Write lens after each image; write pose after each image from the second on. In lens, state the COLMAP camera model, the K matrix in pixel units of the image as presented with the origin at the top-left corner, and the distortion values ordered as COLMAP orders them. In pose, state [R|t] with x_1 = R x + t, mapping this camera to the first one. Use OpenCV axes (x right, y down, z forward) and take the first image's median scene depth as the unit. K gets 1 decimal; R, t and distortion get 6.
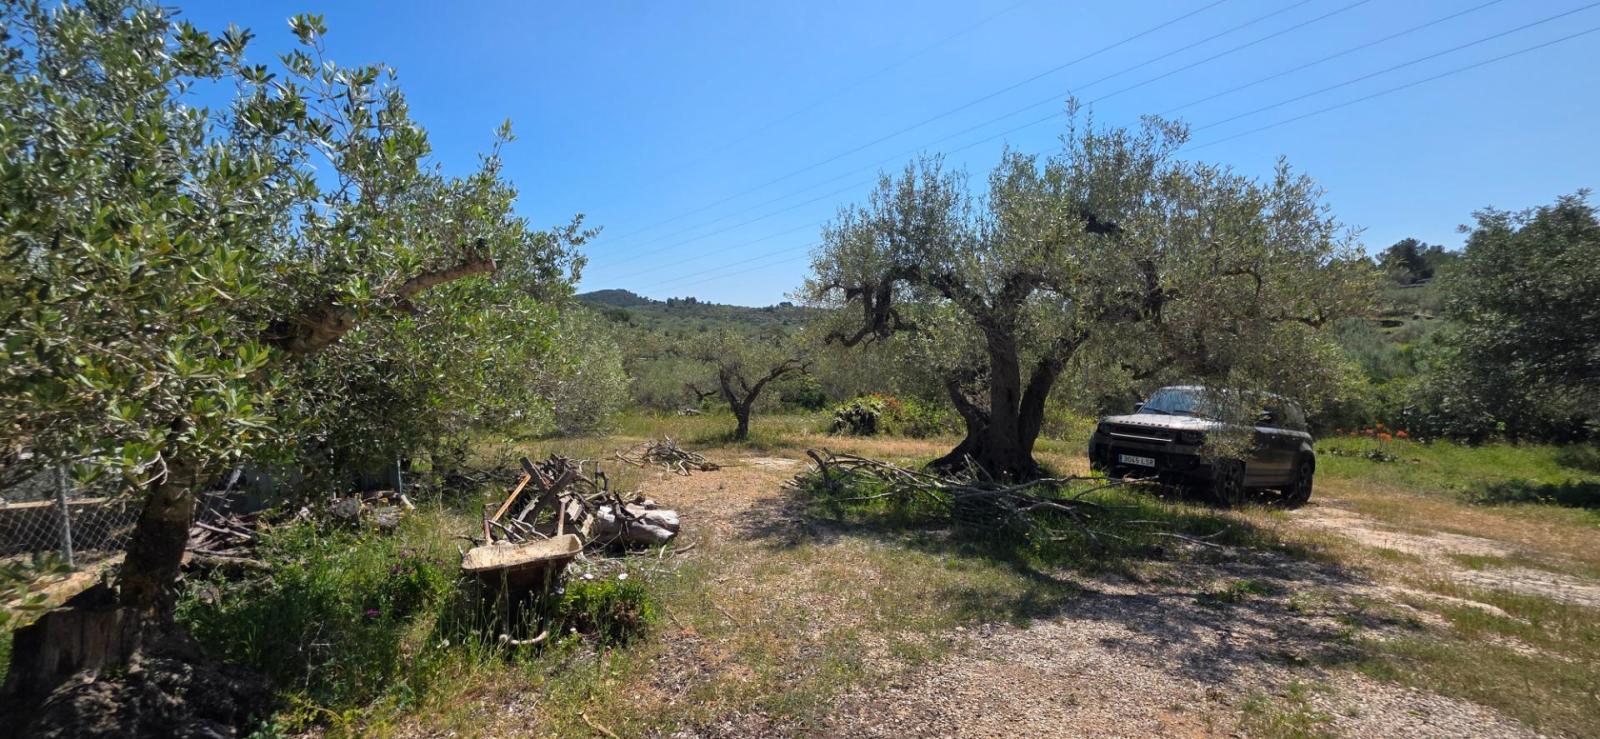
lens RADIAL K [[635.3, 0, 800.0], [0, 635.3, 369.5], [0, 0, 1]] dist [0.001093, 0.000186]
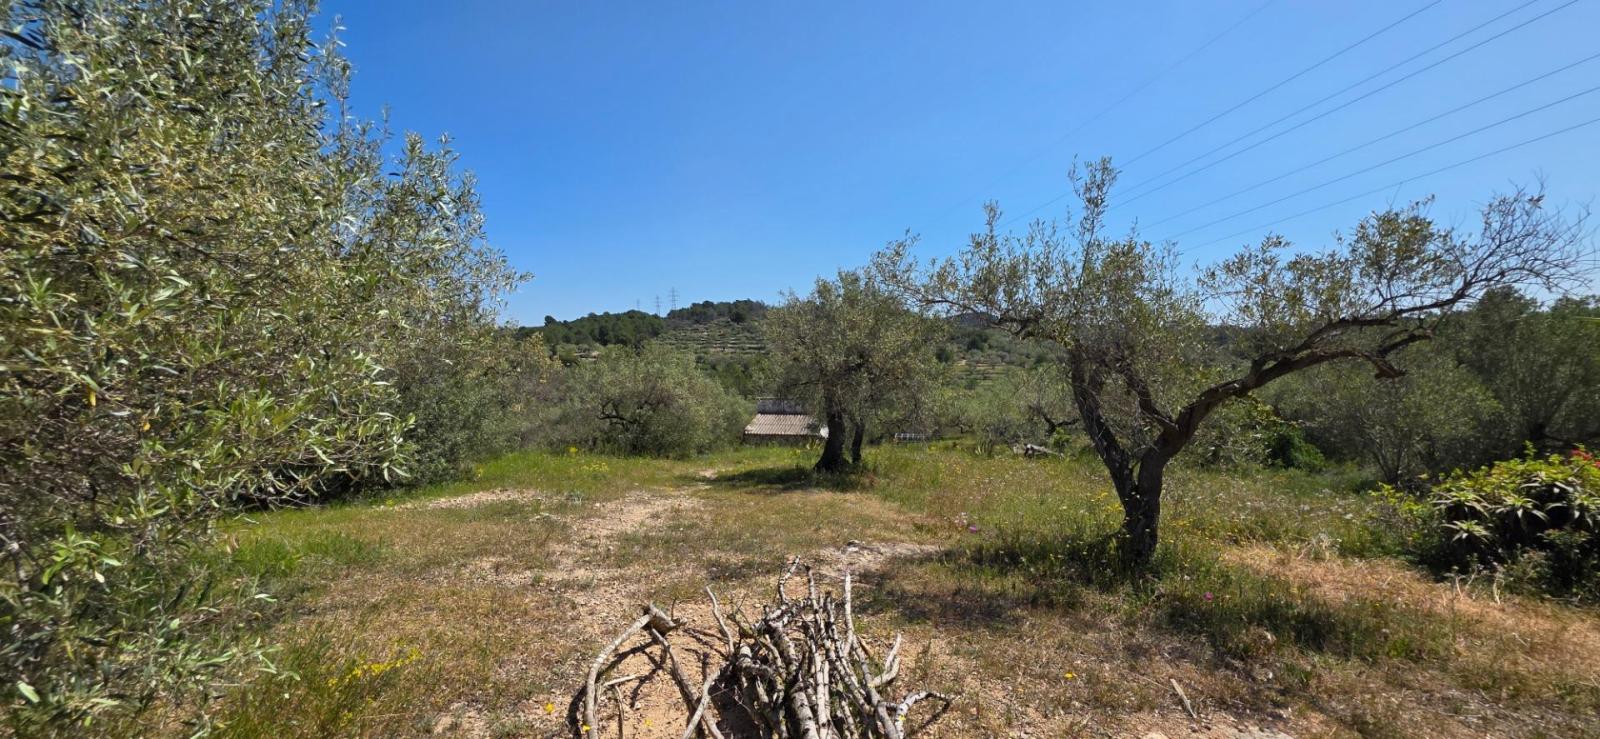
lens RADIAL K [[635.3, 0, 800.0], [0, 635.3, 369.5], [0, 0, 1]] dist [0.001093, 0.000186]
pose [[0.850508, 0.018946, -0.525621, -0.060655], [-0.038497, 0.998913, -0.026287, 0.019210], [0.524551, 0.042592, 0.850313, 0.547407]]
